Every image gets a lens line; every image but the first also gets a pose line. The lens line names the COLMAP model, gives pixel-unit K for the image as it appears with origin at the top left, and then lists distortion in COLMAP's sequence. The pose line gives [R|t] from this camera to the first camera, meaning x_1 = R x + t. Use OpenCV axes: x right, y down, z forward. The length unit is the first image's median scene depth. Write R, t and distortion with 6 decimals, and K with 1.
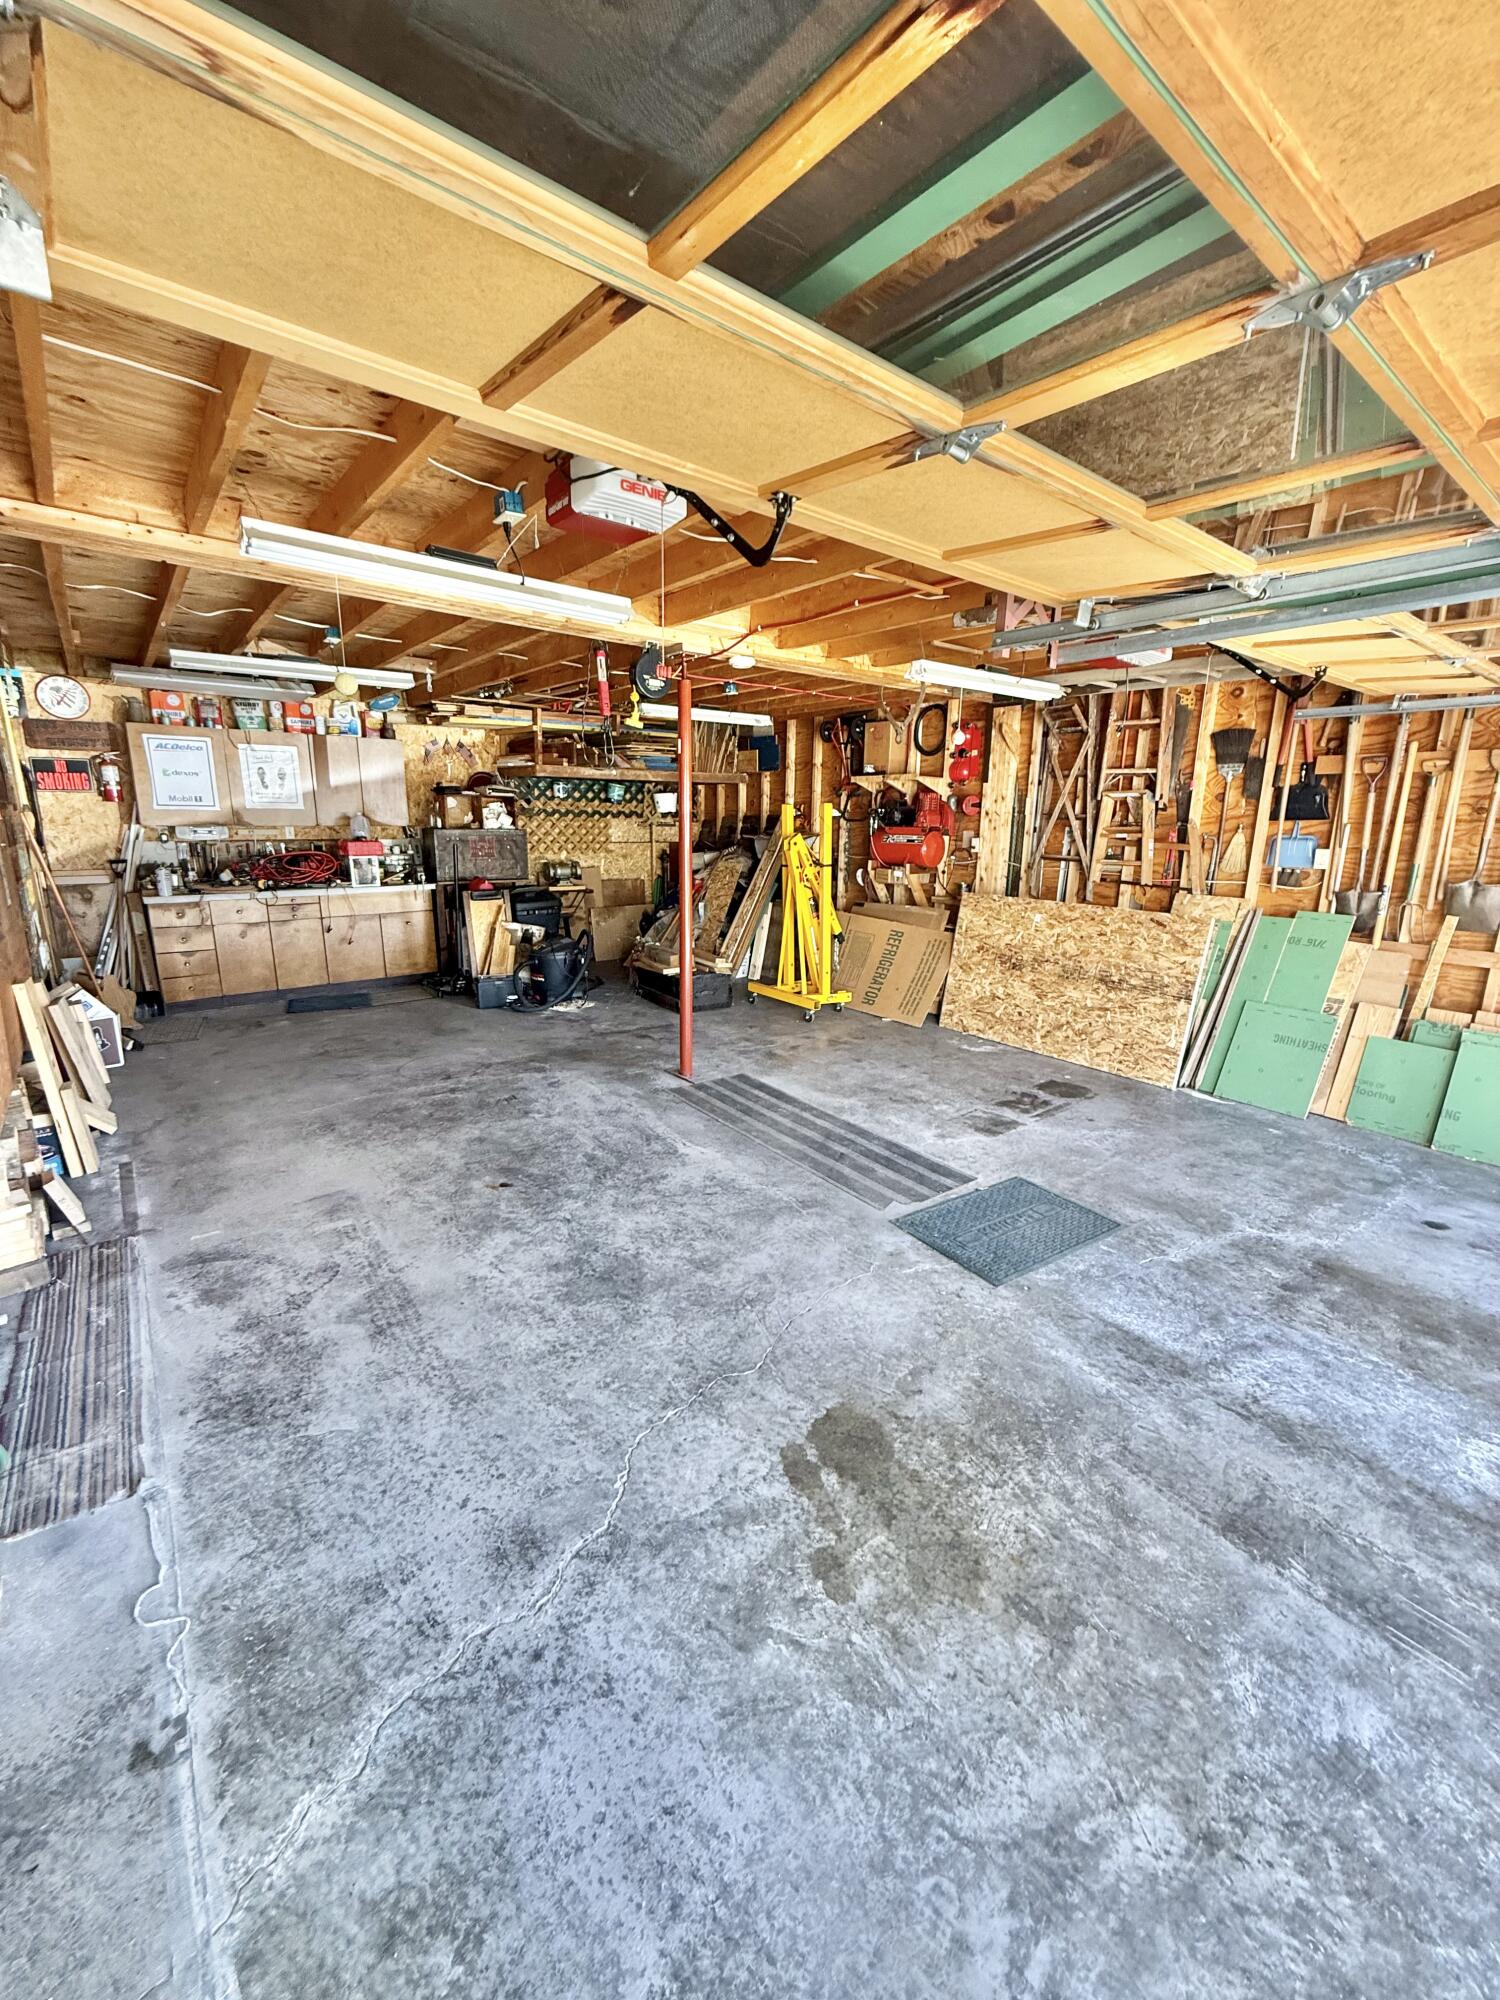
lens RADIAL K [[795.3, 0, 749.0], [0, 795.3, 990.9], [0, 0, 1]] dist [-0.000095, 0.000008]
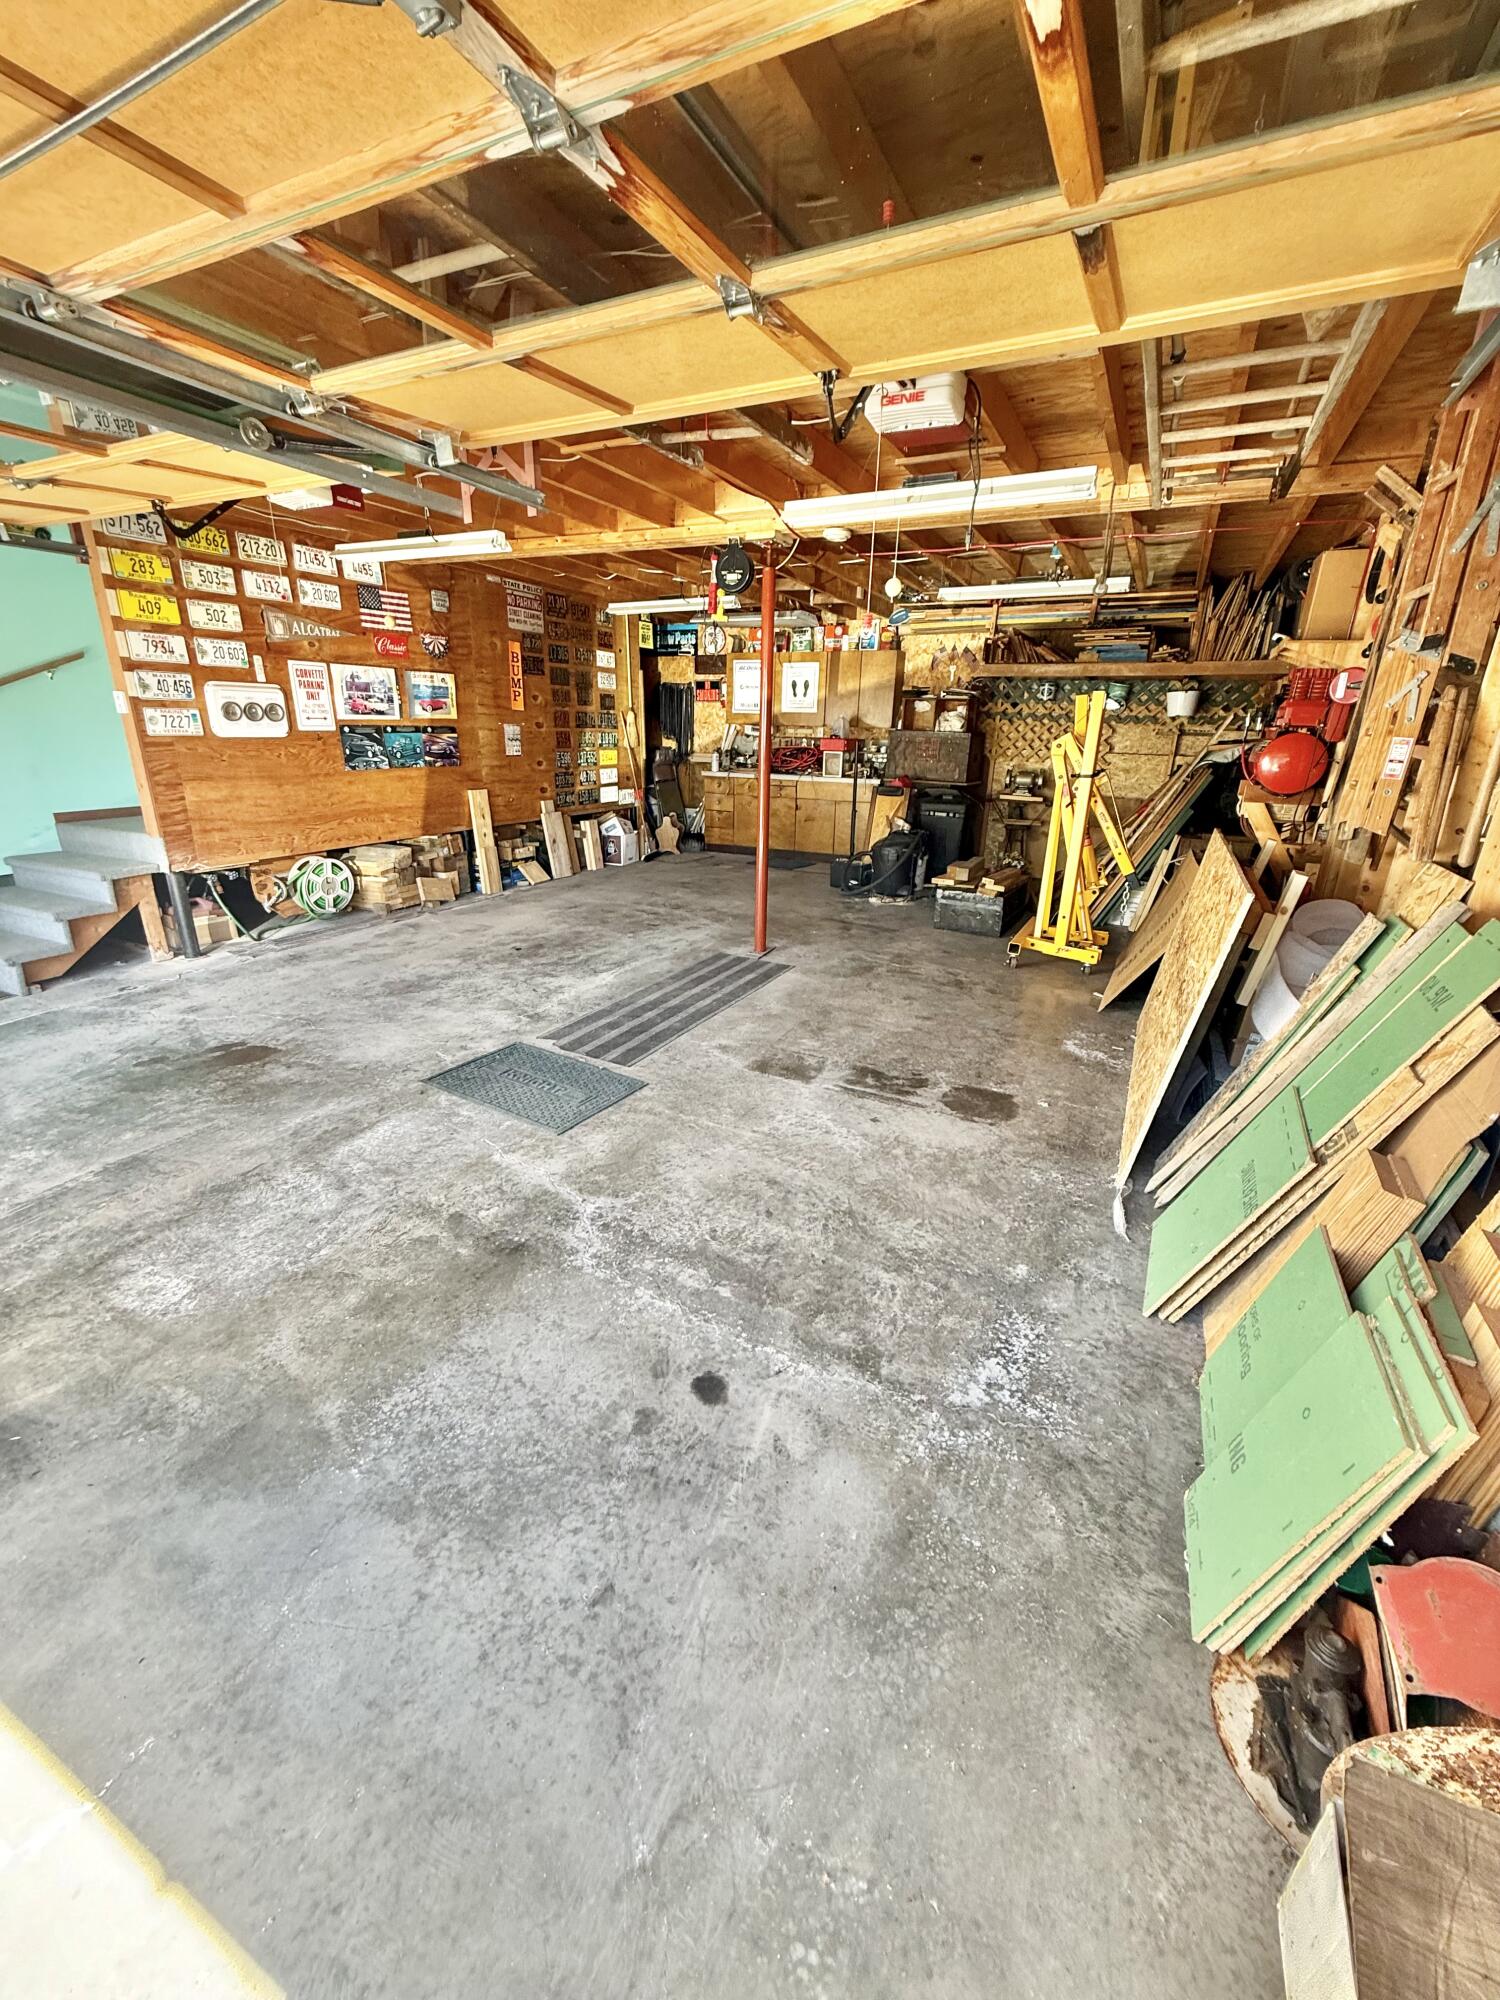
lens RADIAL K [[795.3, 0, 749.0], [0, 795.3, 990.9], [0, 0, 1]] dist [-0.000095, 0.000008]
pose [[0.417567, 0.286192, -0.862399, 1.110449], [-0.213589, 0.953425, 0.212981, -0.090688], [0.883186, 0.095265, 0.459246, 0.634472]]
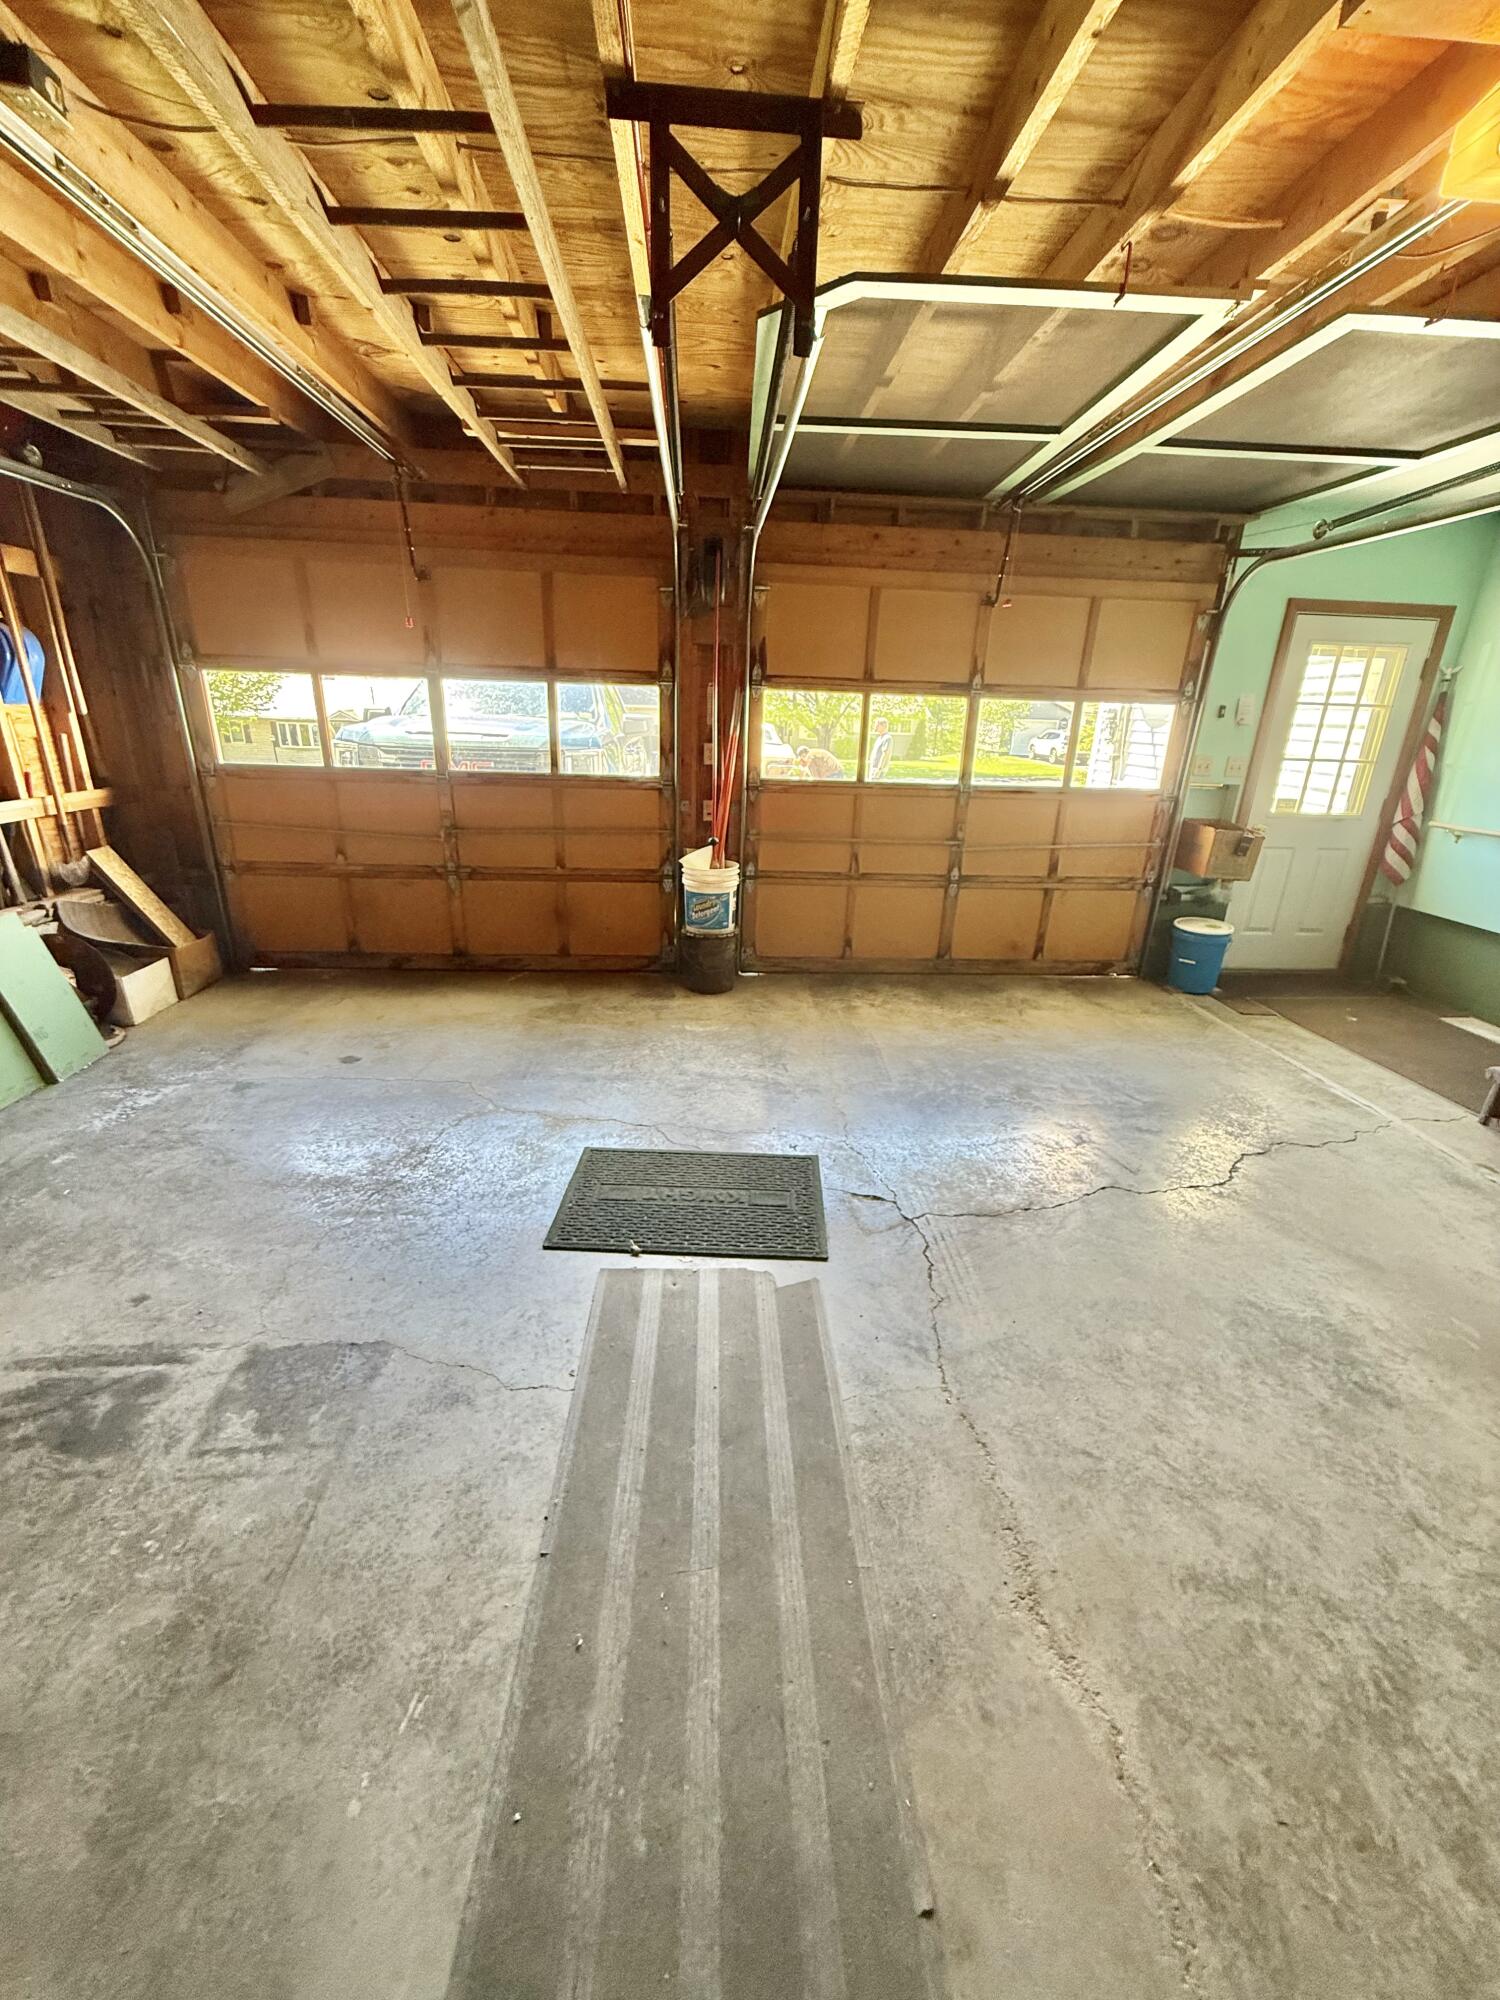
lens RADIAL K [[795.3, 0, 749.0], [0, 795.3, 990.9], [0, 0, 1]] dist [-0.000095, 0.000008]
pose [[-0.818869, -0.231047, 0.525424, -0.061565], [0.079523, 0.860909, 0.502506, -0.218163], [-0.568445, 0.453270, -0.686598, 1.181774]]
